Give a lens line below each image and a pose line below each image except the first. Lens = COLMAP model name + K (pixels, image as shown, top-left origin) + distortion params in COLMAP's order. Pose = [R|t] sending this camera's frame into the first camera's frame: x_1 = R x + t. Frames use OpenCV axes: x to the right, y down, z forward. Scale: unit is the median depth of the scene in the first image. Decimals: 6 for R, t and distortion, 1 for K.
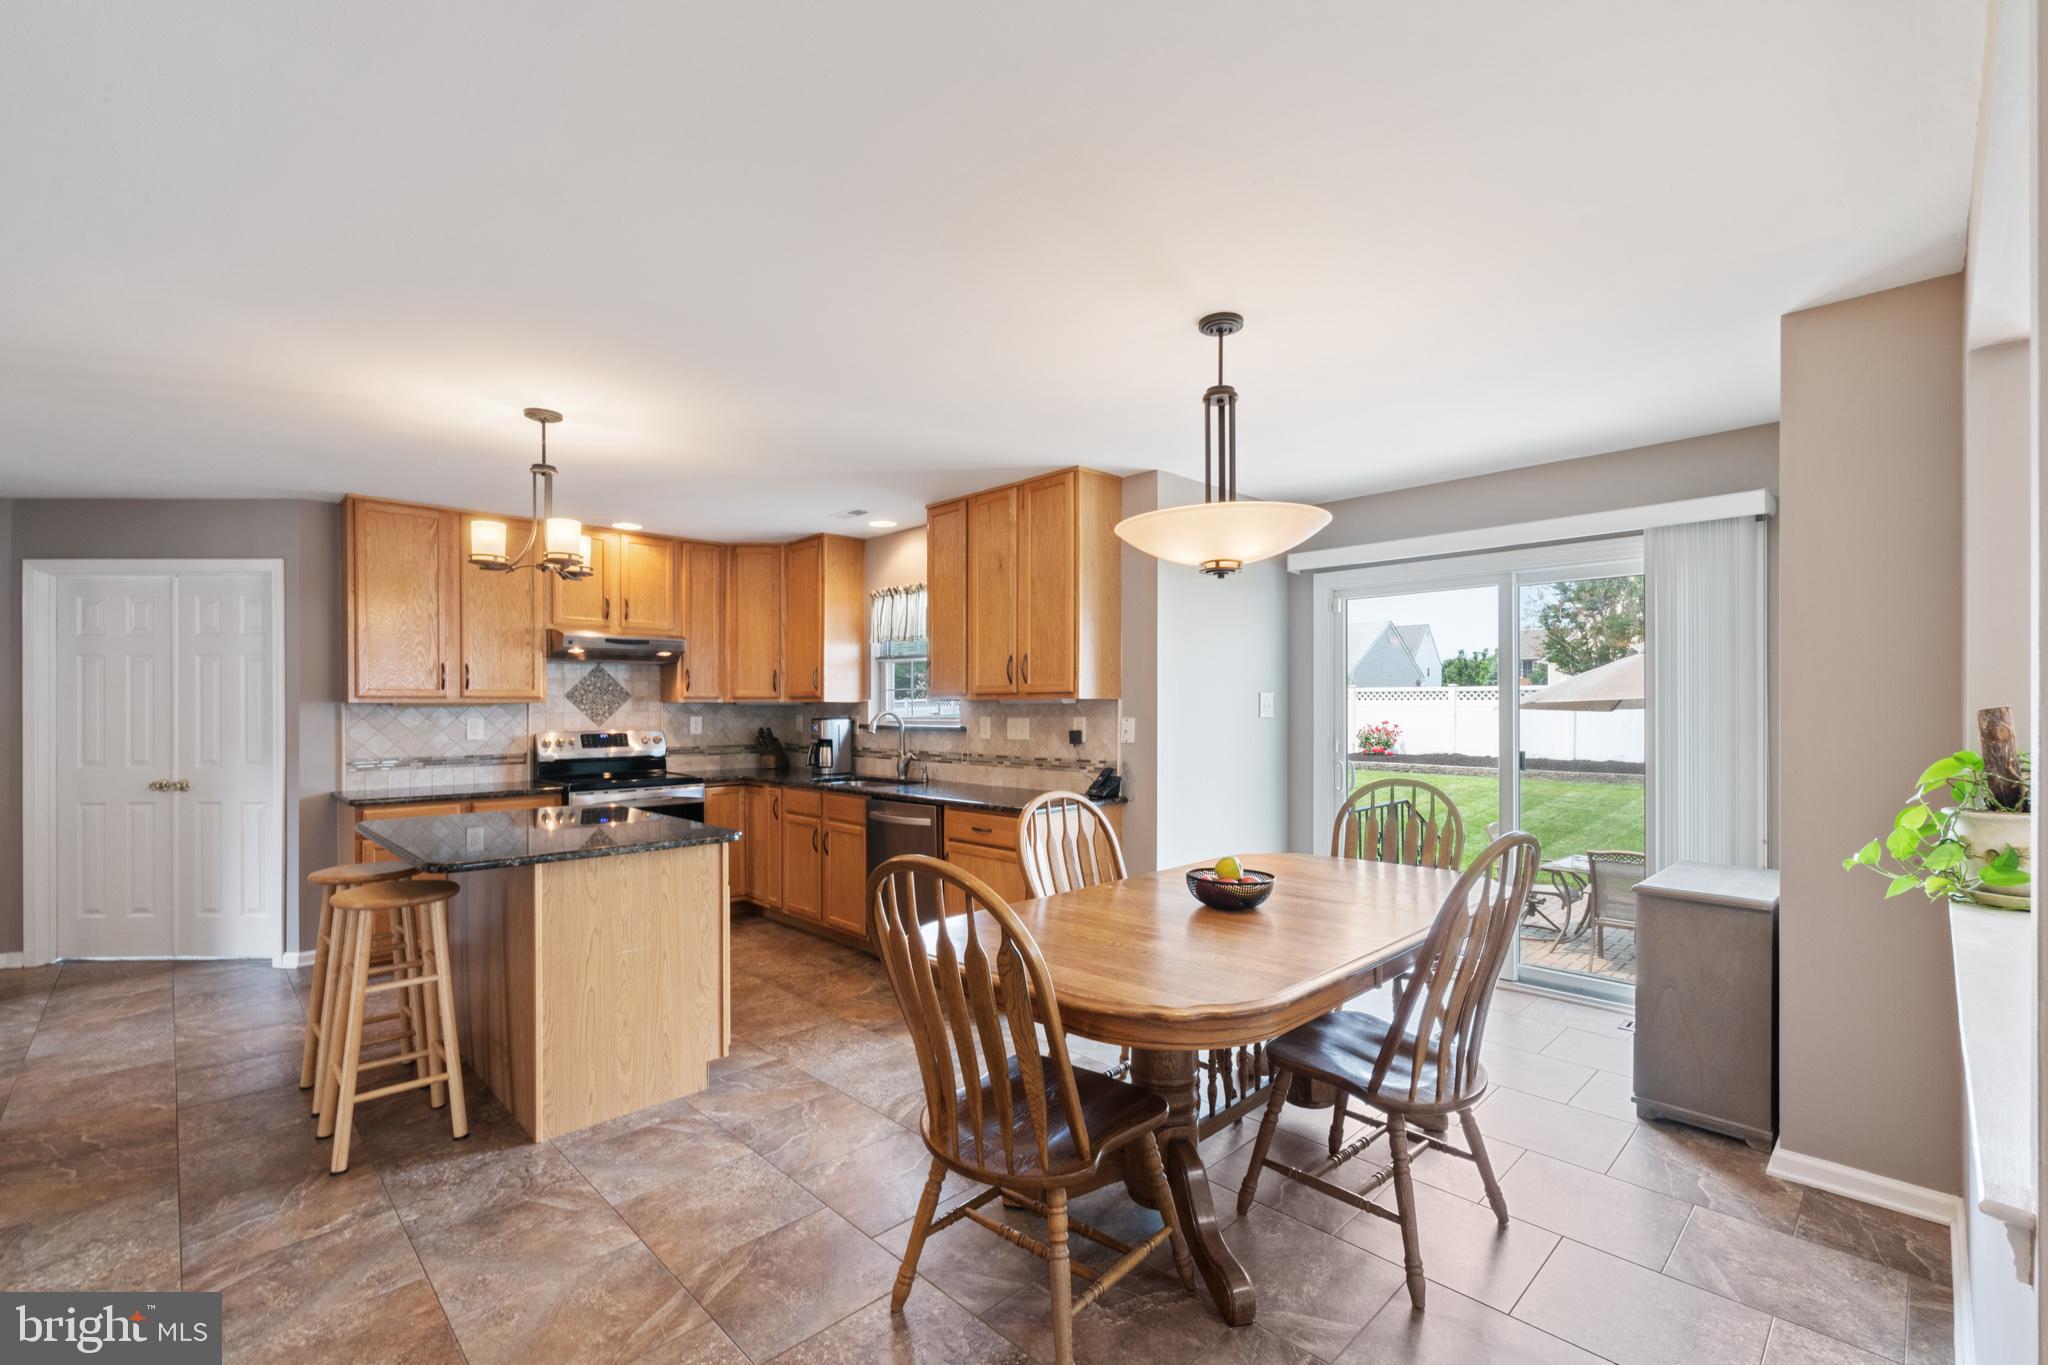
lens RADIAL K [[896.7, 0, 1064.4], [0, 896.7, 699.3], [0, 0, 1]] dist [-0.002649, 0.003283]
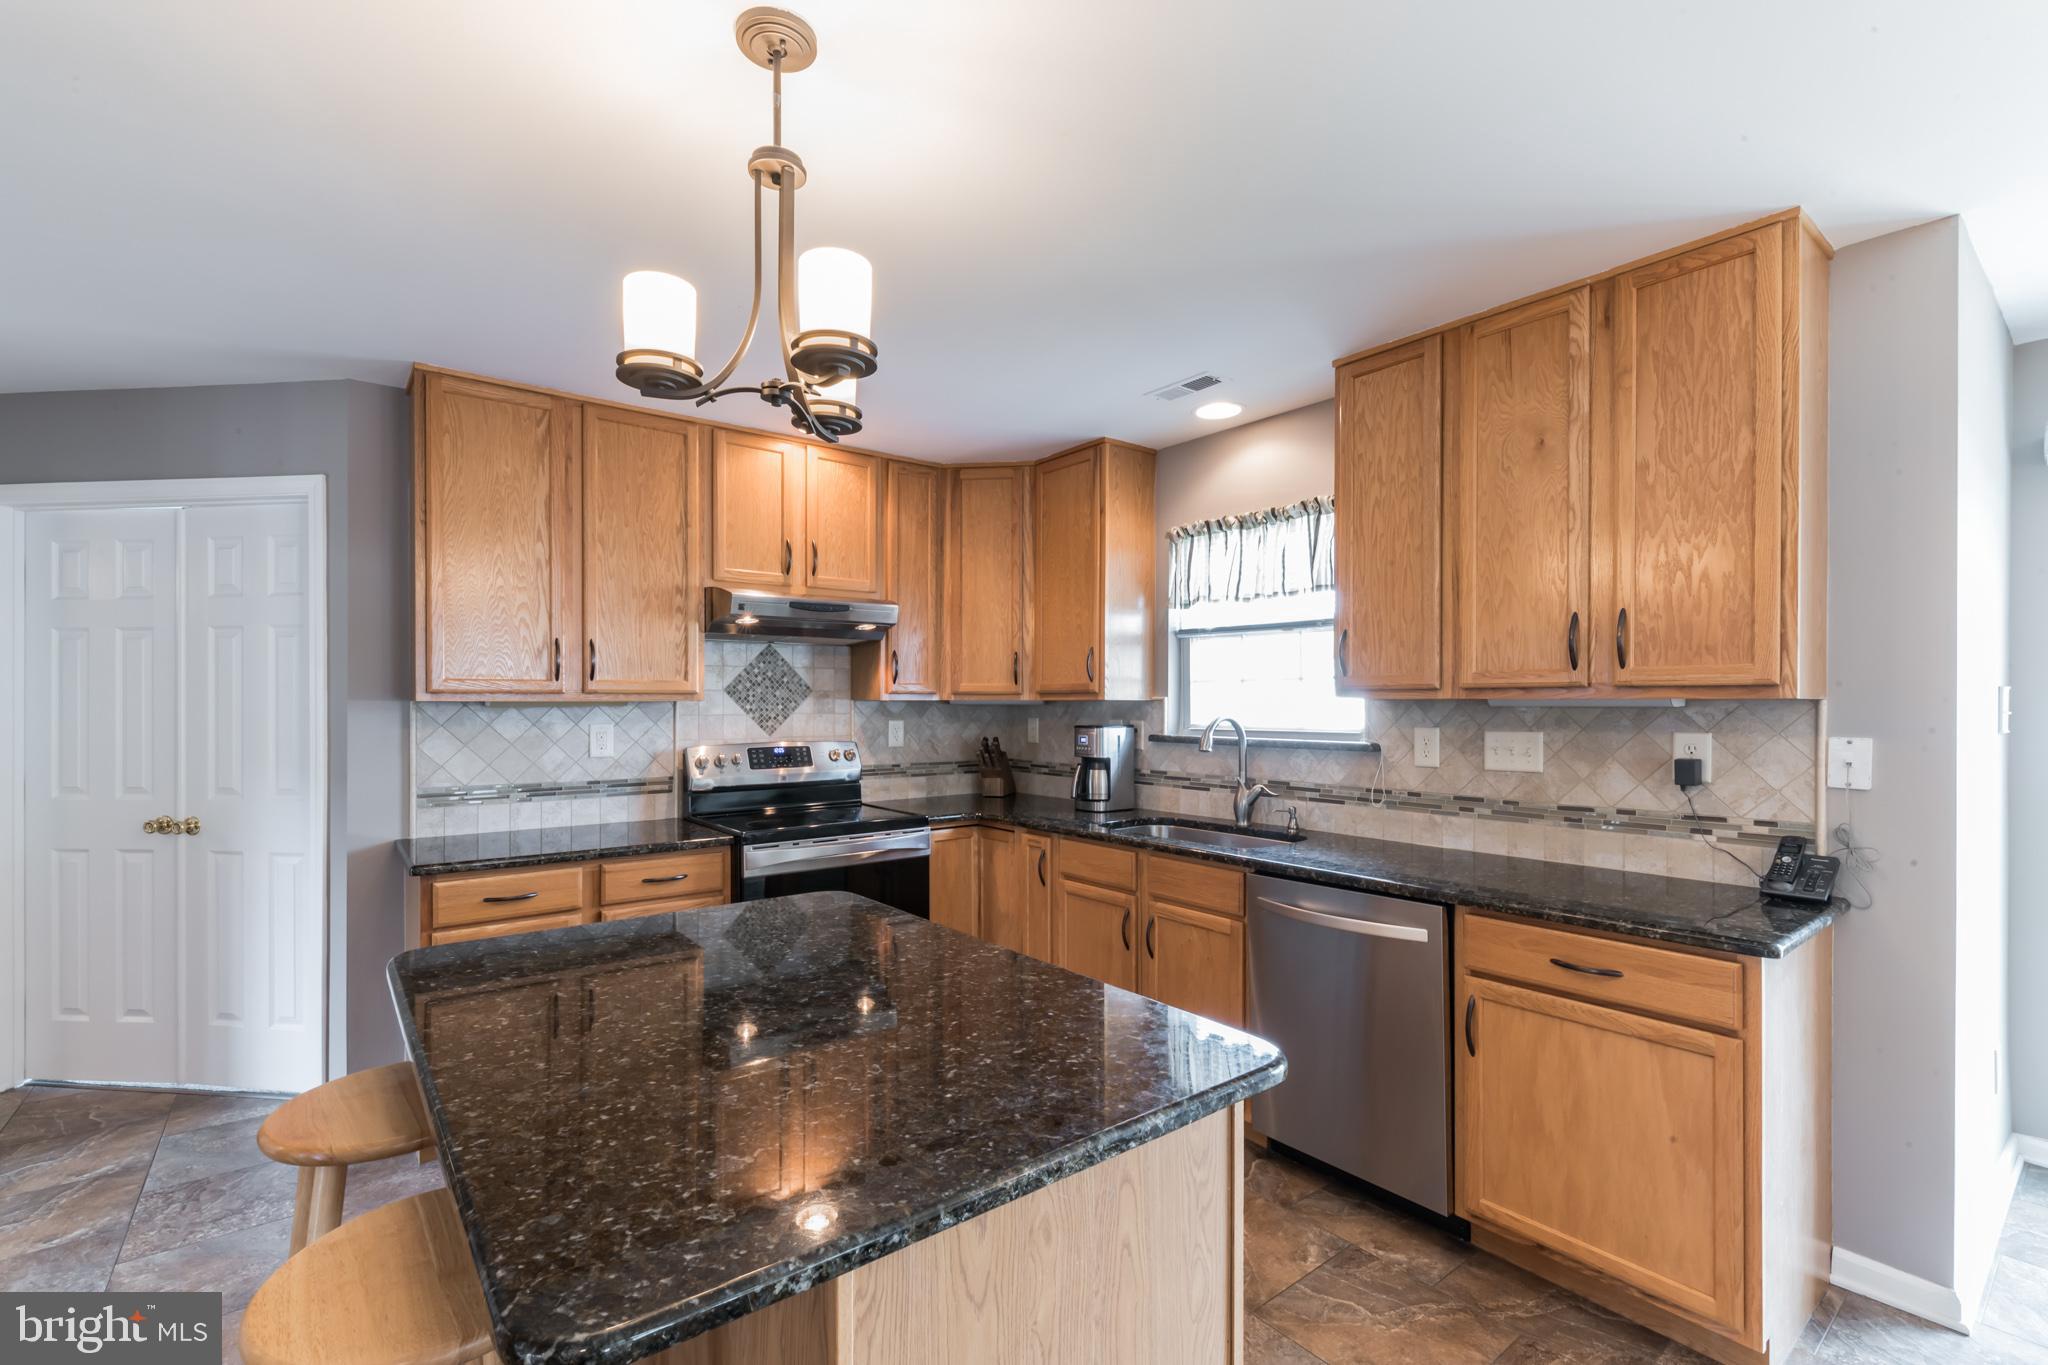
lens RADIAL K [[896.7, 0, 1023.9], [0, 896.7, 694.8], [0, 0, 1]] dist [-0.002649, 0.003283]
pose [[0.991789, 0.002275, -0.127862, -0.271669], [-0.002222, 0.999997, 0.000554, -0.001642], [0.127863, -0.000265, 0.991792, 0.394797]]
